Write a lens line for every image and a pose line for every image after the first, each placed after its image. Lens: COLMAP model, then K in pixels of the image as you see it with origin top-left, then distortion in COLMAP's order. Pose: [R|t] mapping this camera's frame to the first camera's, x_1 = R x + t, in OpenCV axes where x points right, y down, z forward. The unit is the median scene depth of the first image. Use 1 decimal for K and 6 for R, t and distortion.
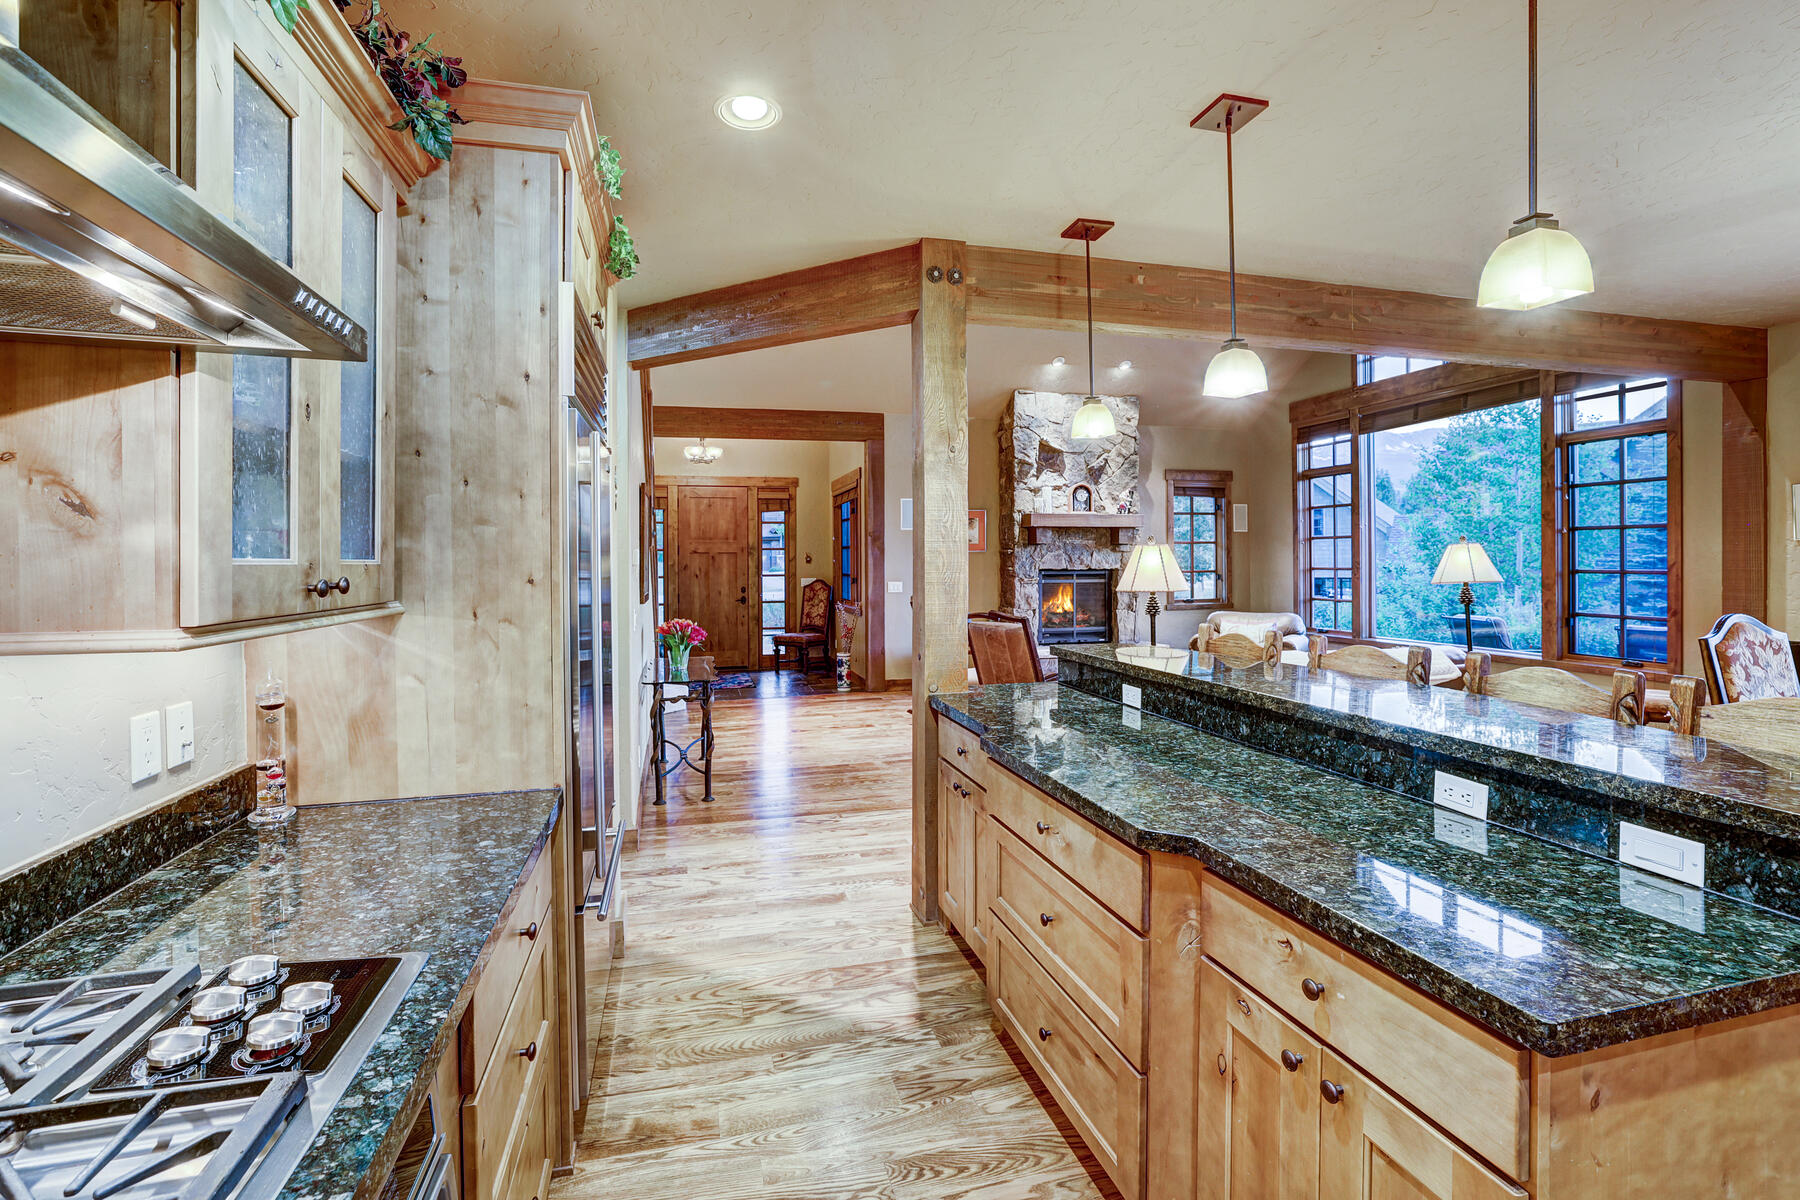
lens RADIAL K [[783.0, 0, 890.3], [0, 783.0, 559.5], [0, 0, 1]] dist [-0.043434, 0.019874]
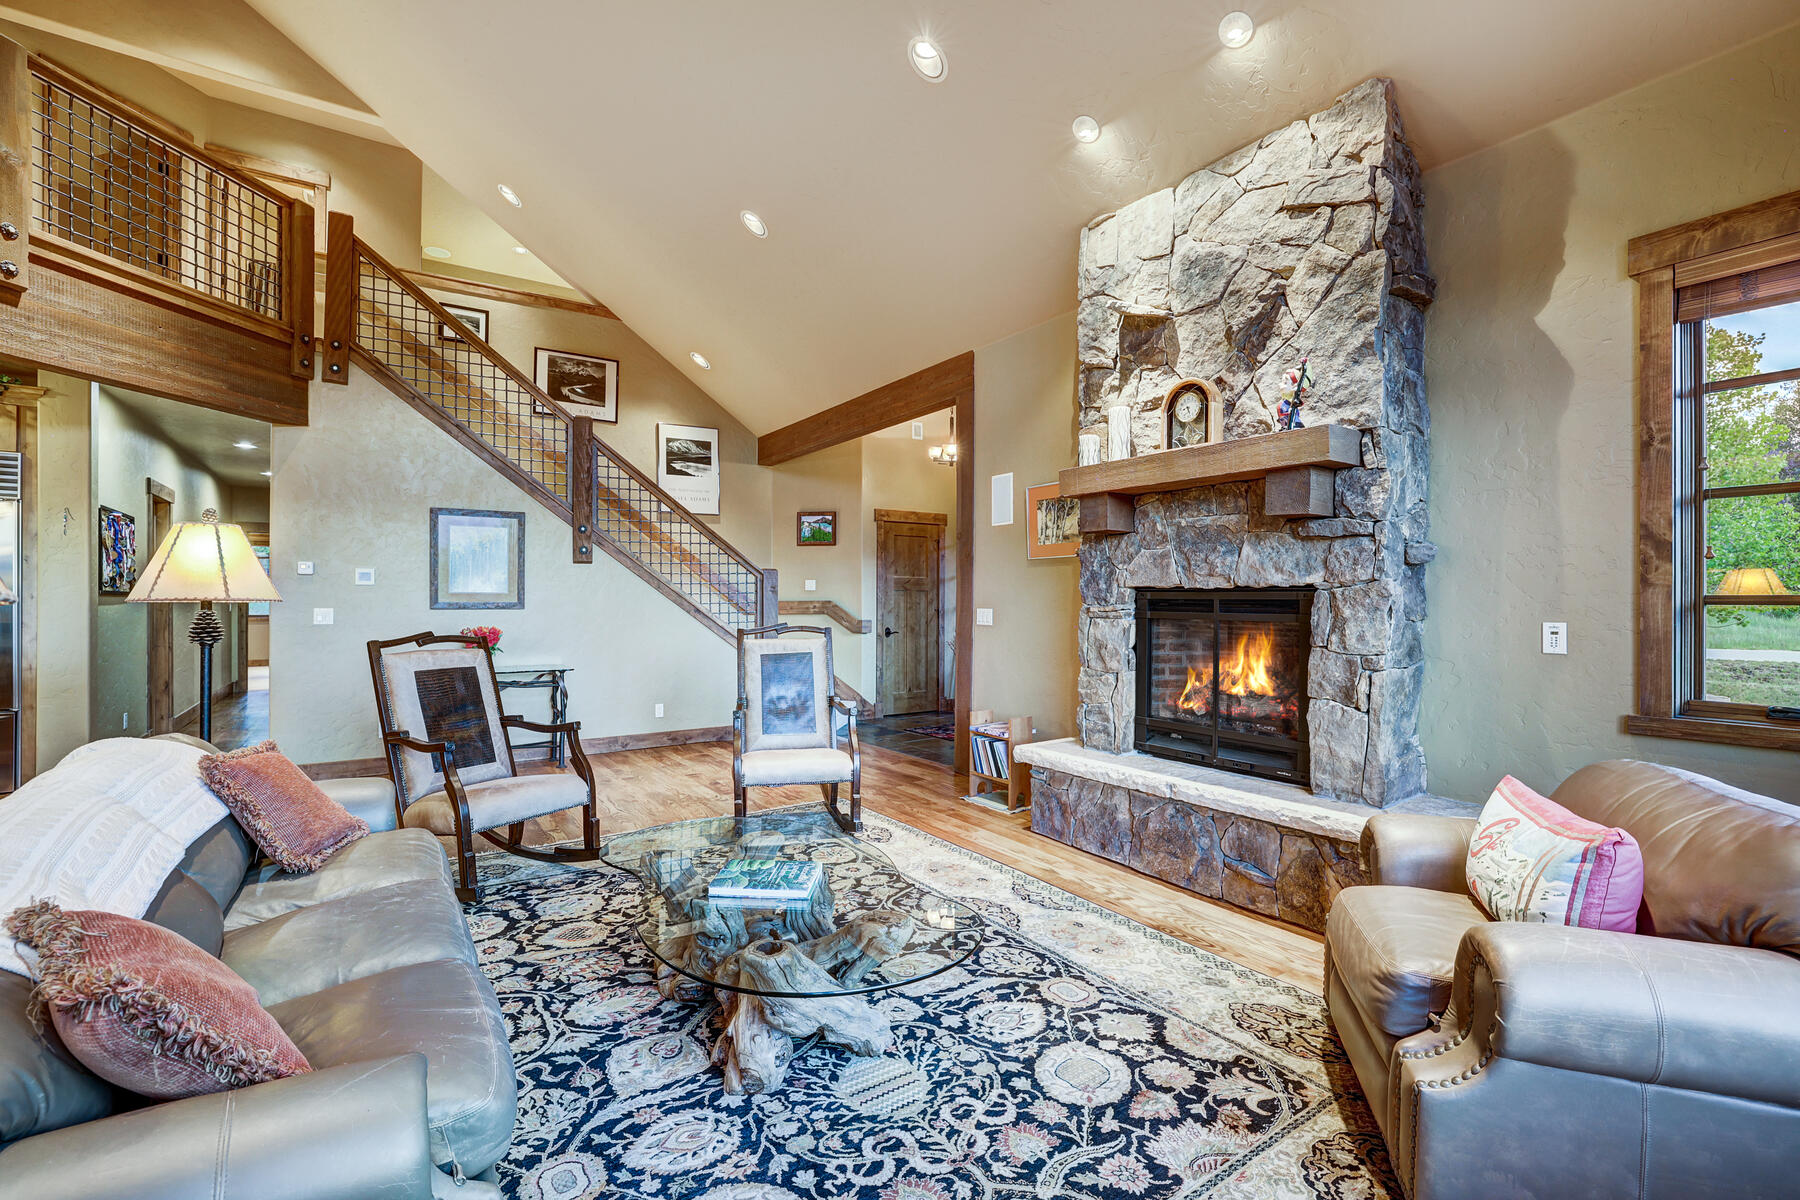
lens RADIAL K [[786.6, 0, 892.9], [0, 786.6, 595.0], [0, 0, 1]] dist [-0.046841, 0.020327]
pose [[0.328642, 0.003468, -0.944448, 0.580884], [-0.005106, 0.999985, 0.001896, 0.016644], [0.944441, 0.004200, 0.328655, 0.715061]]
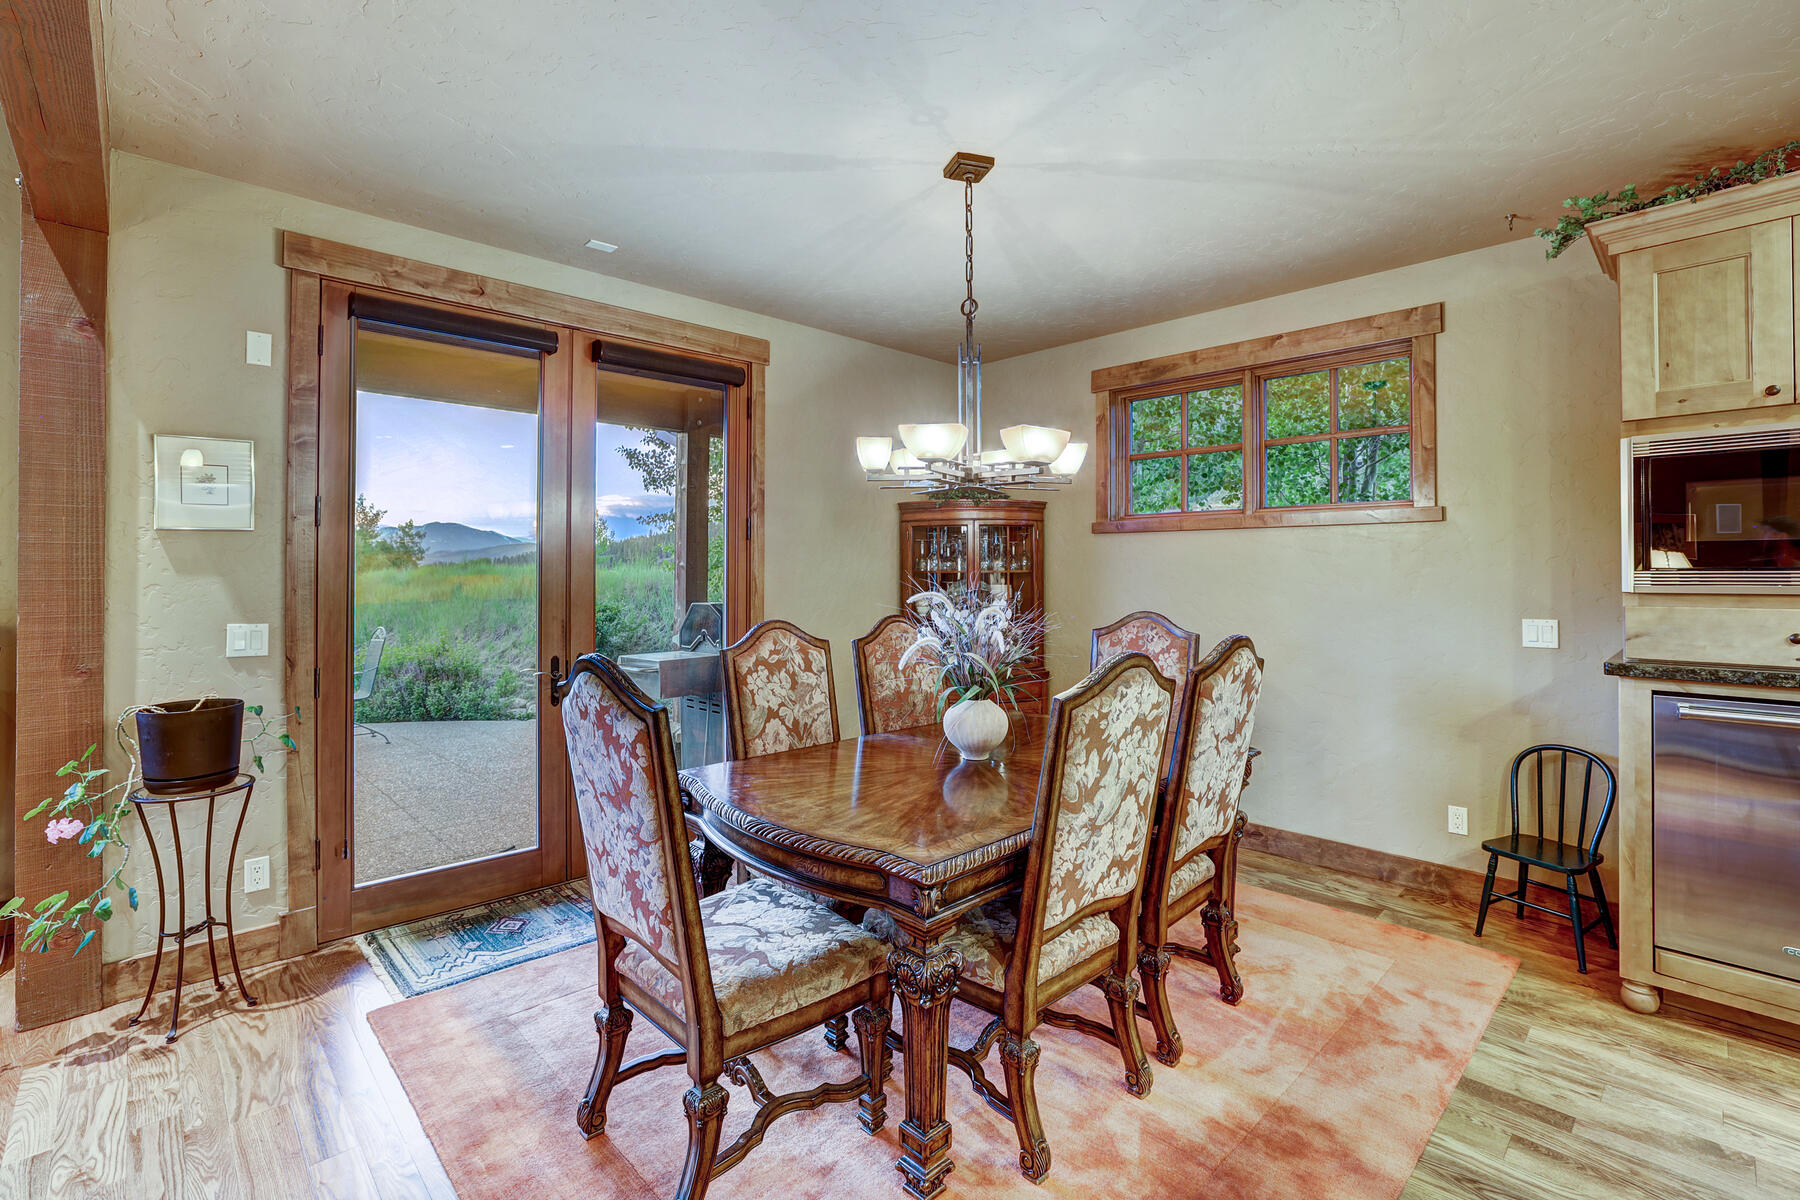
lens RADIAL K [[812.8, 0, 895.0], [0, 812.8, 569.6], [0, 0, 1]] dist [-0.049402, 0.021760]
pose [[-0.483240, 0.011033, 0.875418, 0.187644], [0.002966, 0.999935, -0.010964, 0.006735], [-0.875483, -0.002702, -0.483241, 0.393489]]
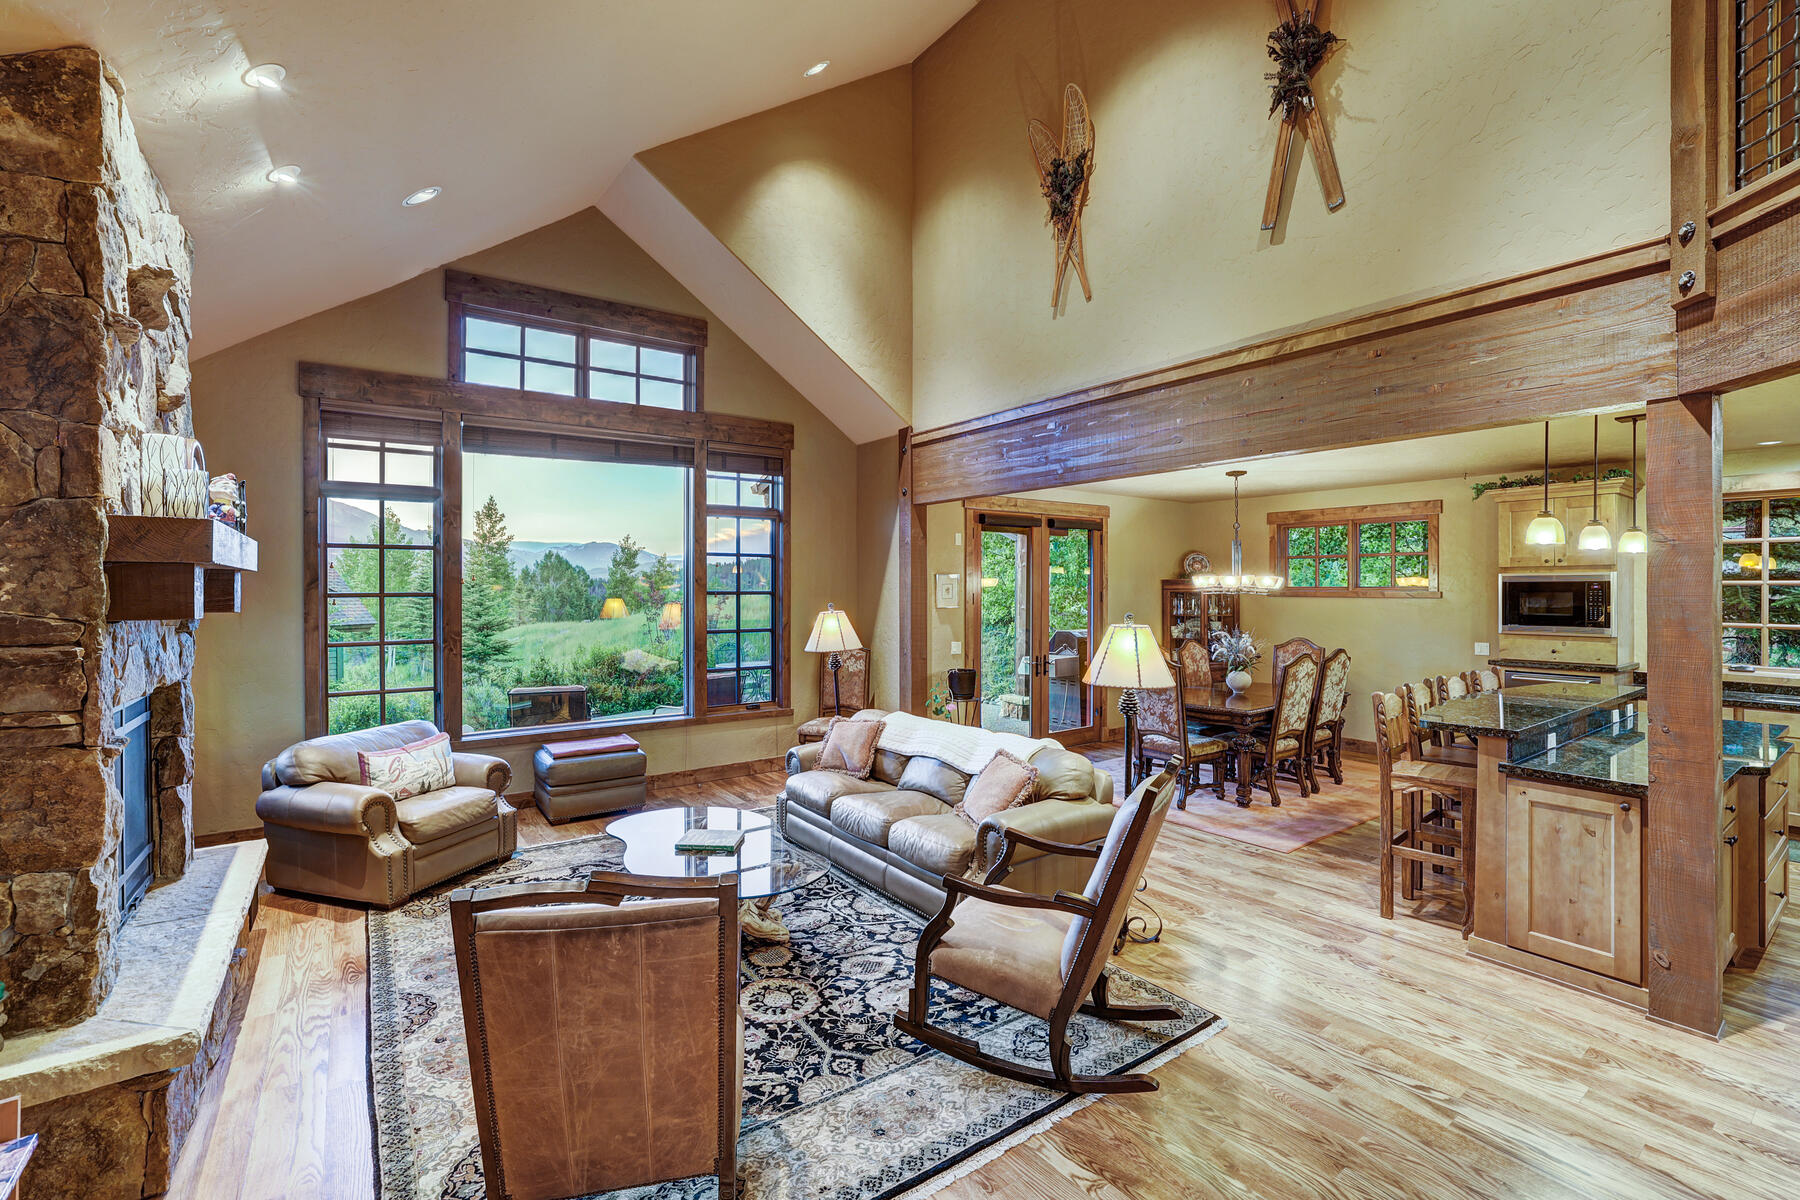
lens RADIAL K [[779.1, 0, 892.5], [0, 779.1, 586.8], [0, 0, 1]] dist [-0.047639, 0.018674]
pose [[-0.349245, 0.008431, 0.936994, -0.174612], [0.003805, 0.999964, -0.007580, -0.029174], [-0.937024, 0.000918, -0.349264, 0.825358]]
